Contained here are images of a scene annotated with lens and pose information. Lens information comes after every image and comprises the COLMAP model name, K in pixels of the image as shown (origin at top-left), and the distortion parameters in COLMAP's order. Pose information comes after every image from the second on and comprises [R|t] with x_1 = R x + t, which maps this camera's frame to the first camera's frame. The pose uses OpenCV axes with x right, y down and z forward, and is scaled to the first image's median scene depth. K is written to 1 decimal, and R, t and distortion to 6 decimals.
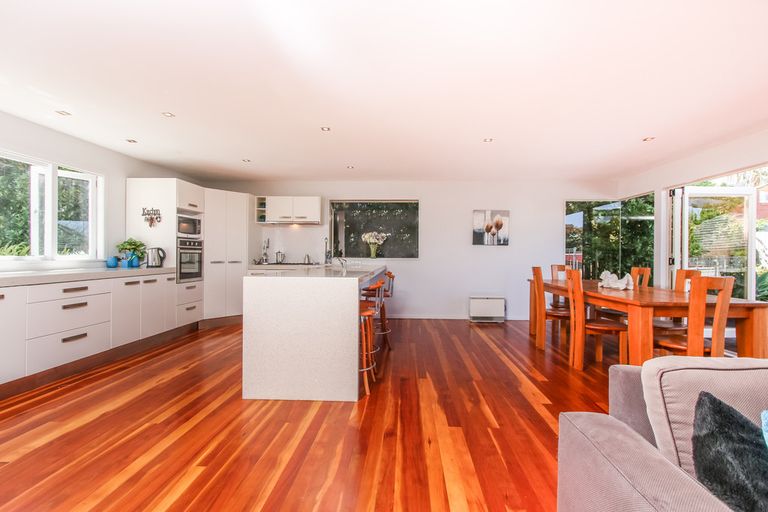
lens RADIAL K [[357.6, 0, 384.0], [0, 357.6, 256.0], [0, 0, 1]] dist [0.000340, -0.000005]
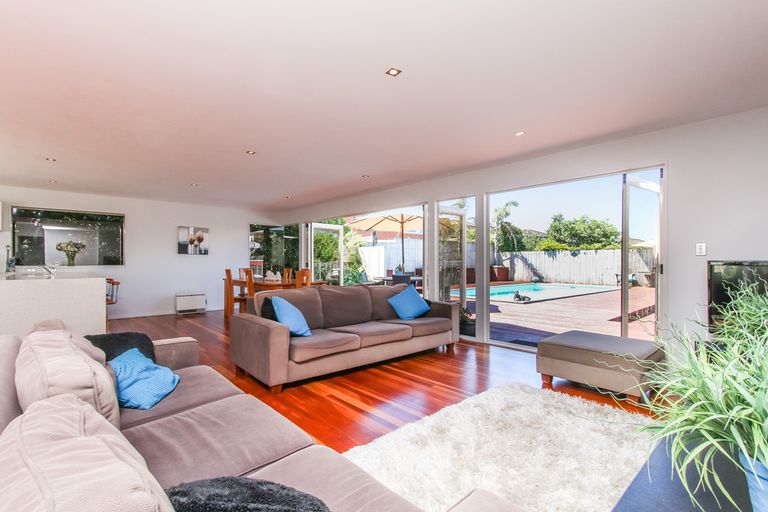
lens RADIAL K [[357.6, 0, 384.0], [0, 357.6, 256.0], [0, 0, 1]] dist [0.000340, -0.000005]
pose [[0.695457, 0.002732, 0.718562, -0.155941], [0.008923, 0.999883, -0.012438, -0.001820], [-0.718512, 0.015062, 0.695352, -0.403062]]
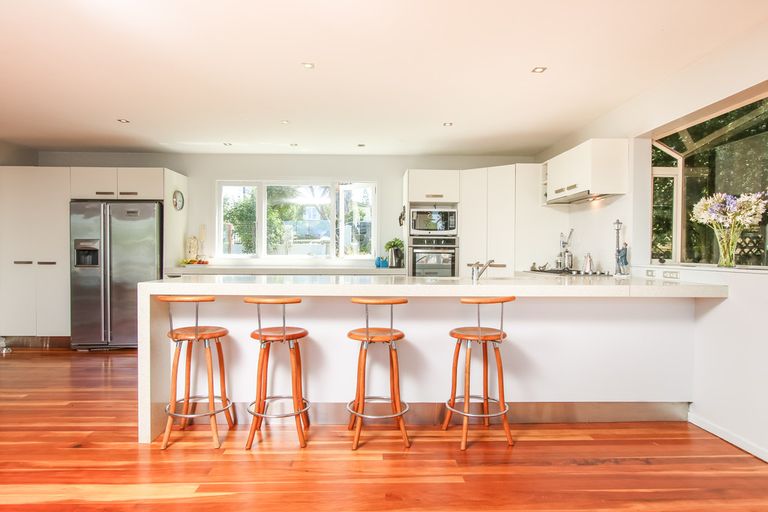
lens RADIAL K [[453.2, 0, 384.0], [0, 453.2, 256.0], [0, 0, 1]] dist [-0.001858, -0.000261]
pose [[0.088763, 0.003171, -0.996048, 0.432025], [-0.006594, 0.999975, 0.002596, -0.002414], [0.996031, 0.006338, 0.088781, 0.657153]]
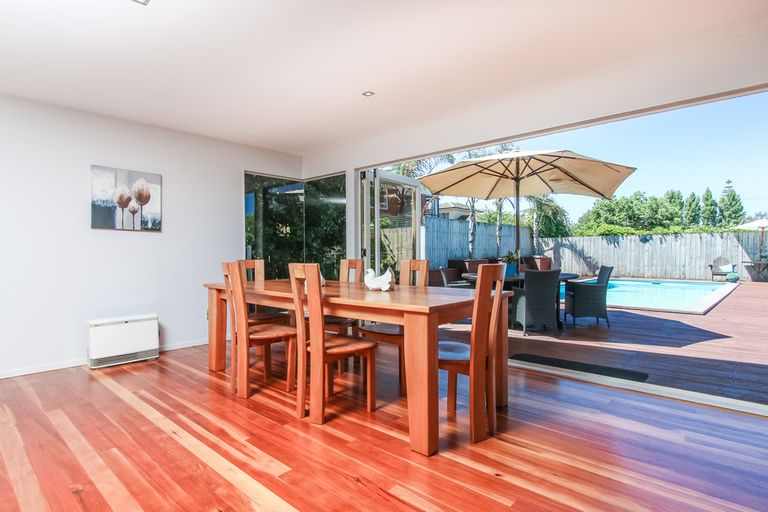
lens RADIAL K [[397.1, 0, 384.5], [0, 397.1, 261.3], [0, 0, 1]] dist [0.001590, 0.000606]
pose [[0.613623, -0.027480, 0.789121, 0.043396], [0.013674, 0.999614, 0.024178, 0.011139], [-0.789481, -0.004046, 0.613762, 0.283141]]
